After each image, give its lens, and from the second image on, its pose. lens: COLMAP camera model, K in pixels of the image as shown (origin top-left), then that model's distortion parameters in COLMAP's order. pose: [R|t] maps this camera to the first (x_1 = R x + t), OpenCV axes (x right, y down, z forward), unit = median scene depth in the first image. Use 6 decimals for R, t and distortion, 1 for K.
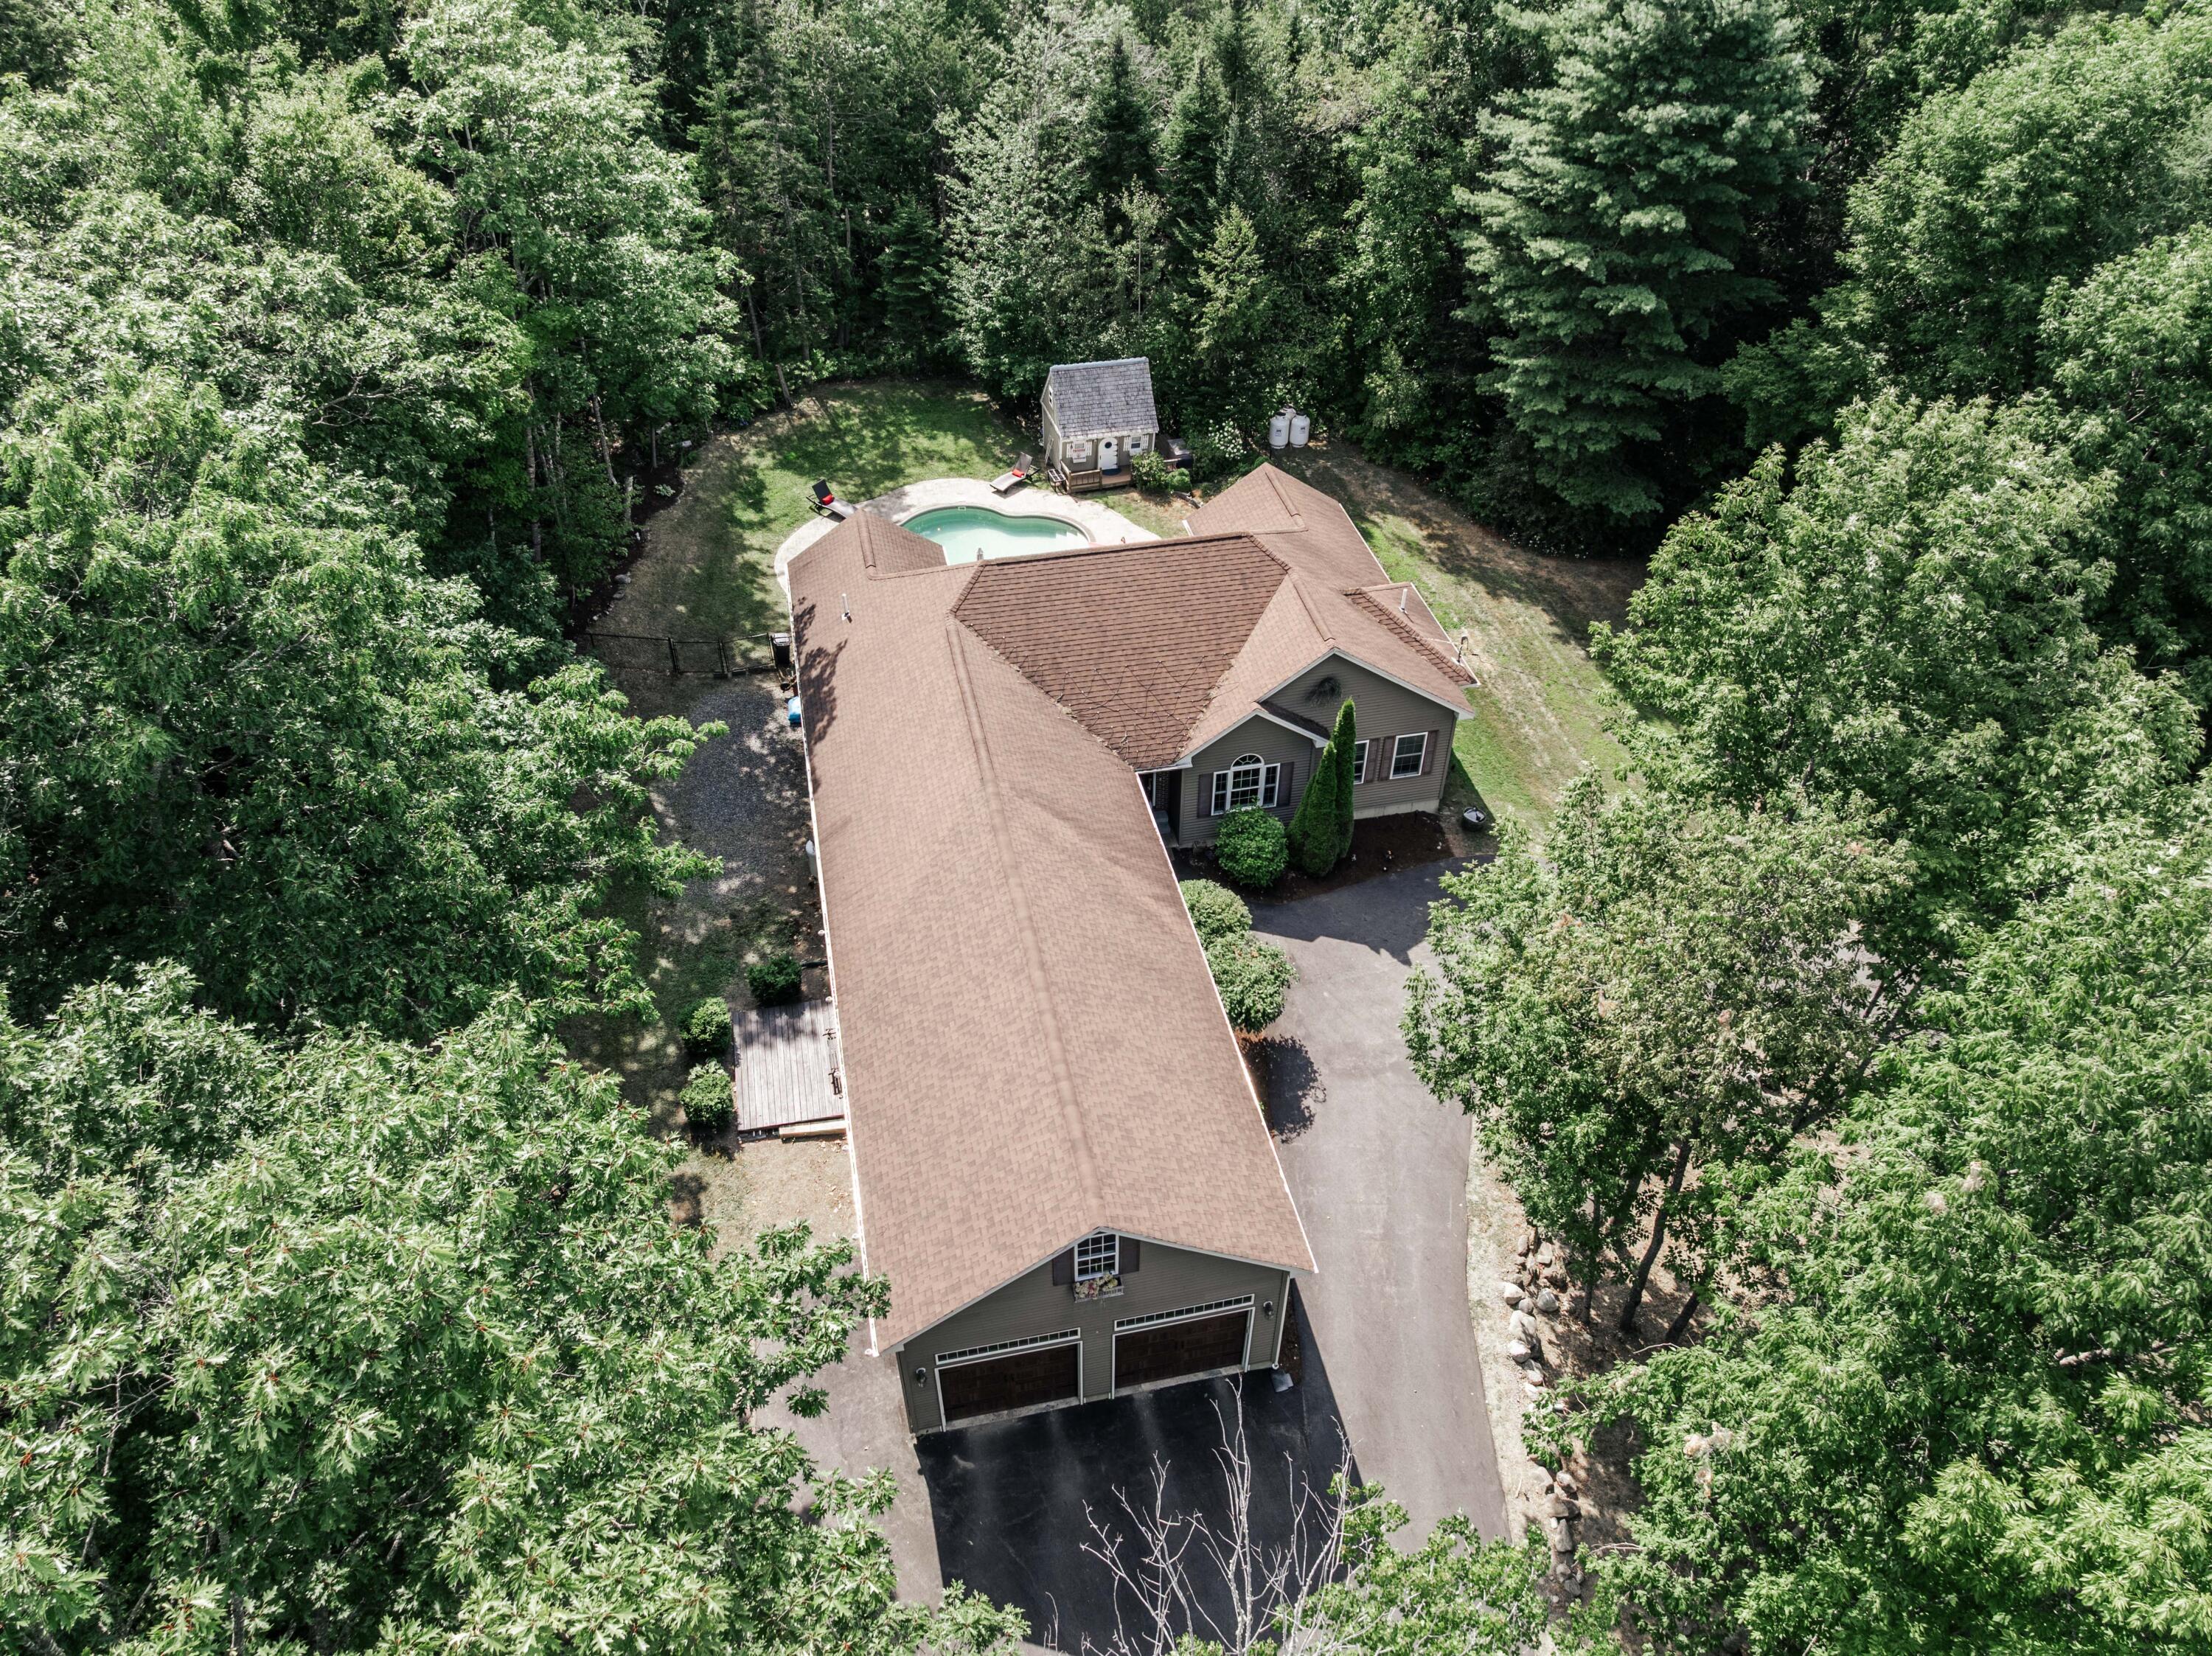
lens RADIAL K [[1556.7, 0, 1131.5], [0, 1556.7, 790.1], [0, 0, 1]] dist [-0.039529, 0.007429]
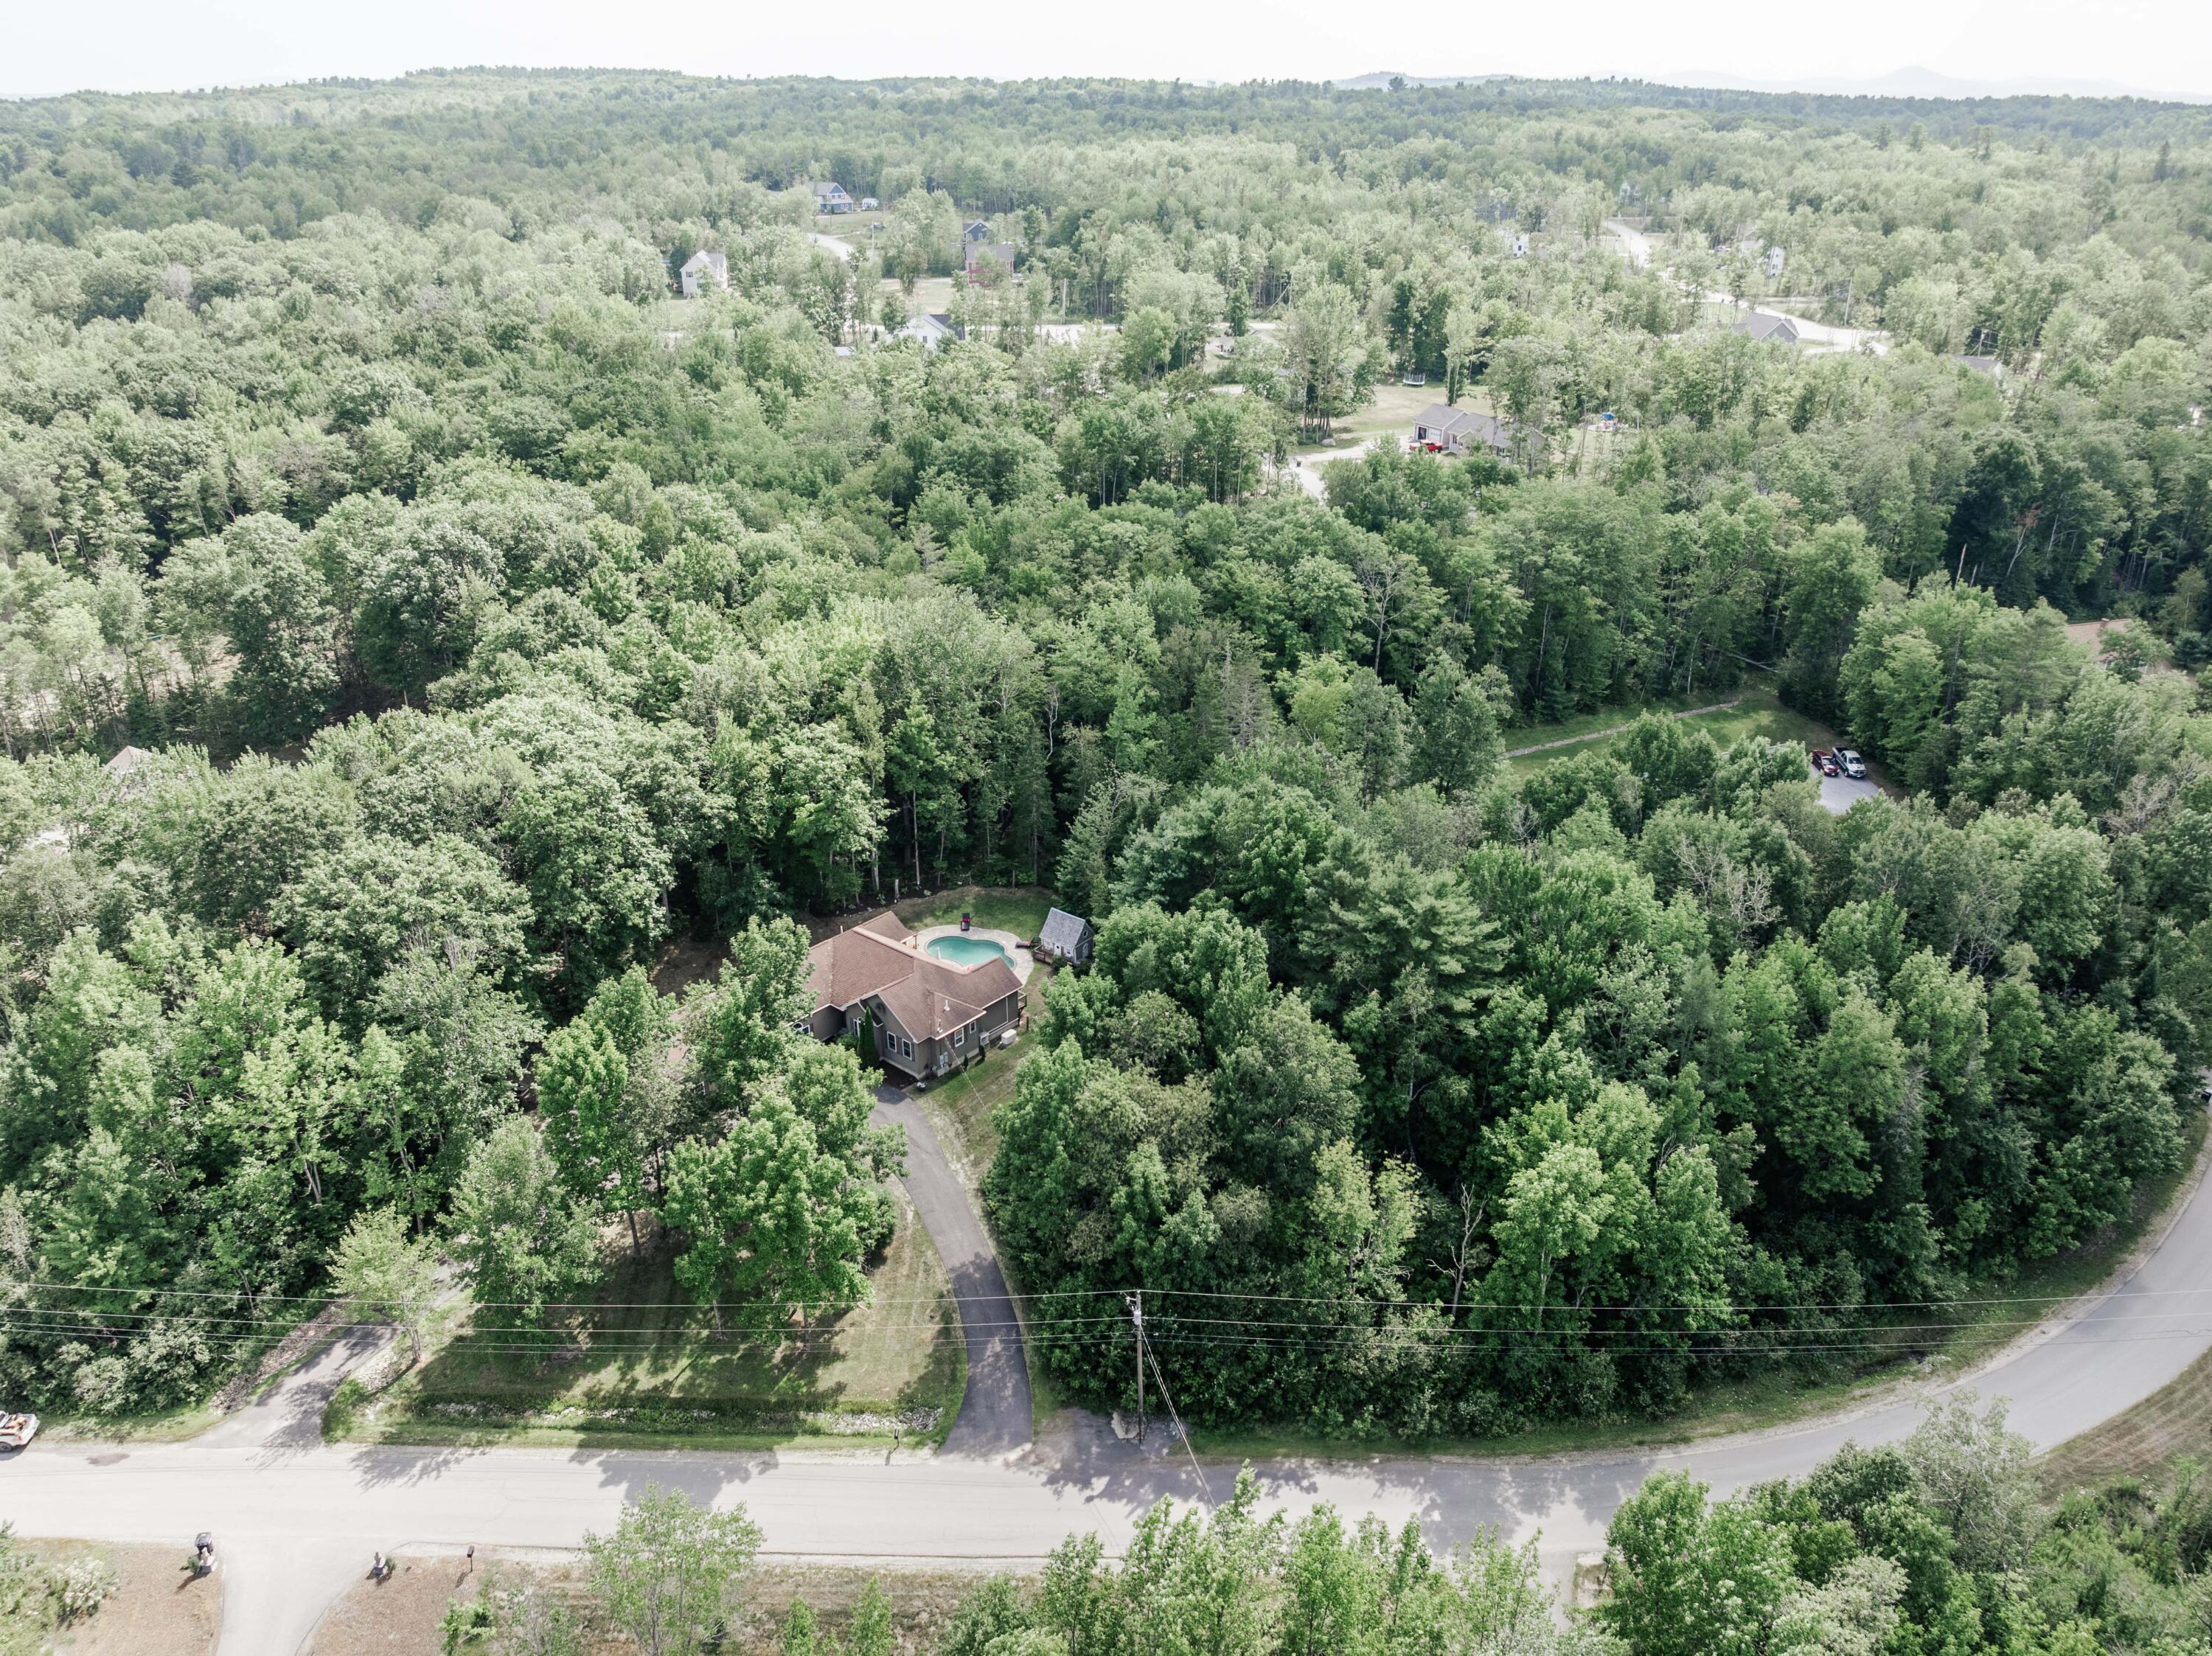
lens RADIAL K [[1659.4, 0, 1119.7], [0, 1659.4, 839.0], [0, 0, 1]] dist [-0.023898, 0.001290]
pose [[0.603837, 0.324706, -0.727975, 1.788956], [-0.513067, 0.857261, -0.043204, -0.302382], [0.610036, 0.399588, 0.684241, -0.690963]]
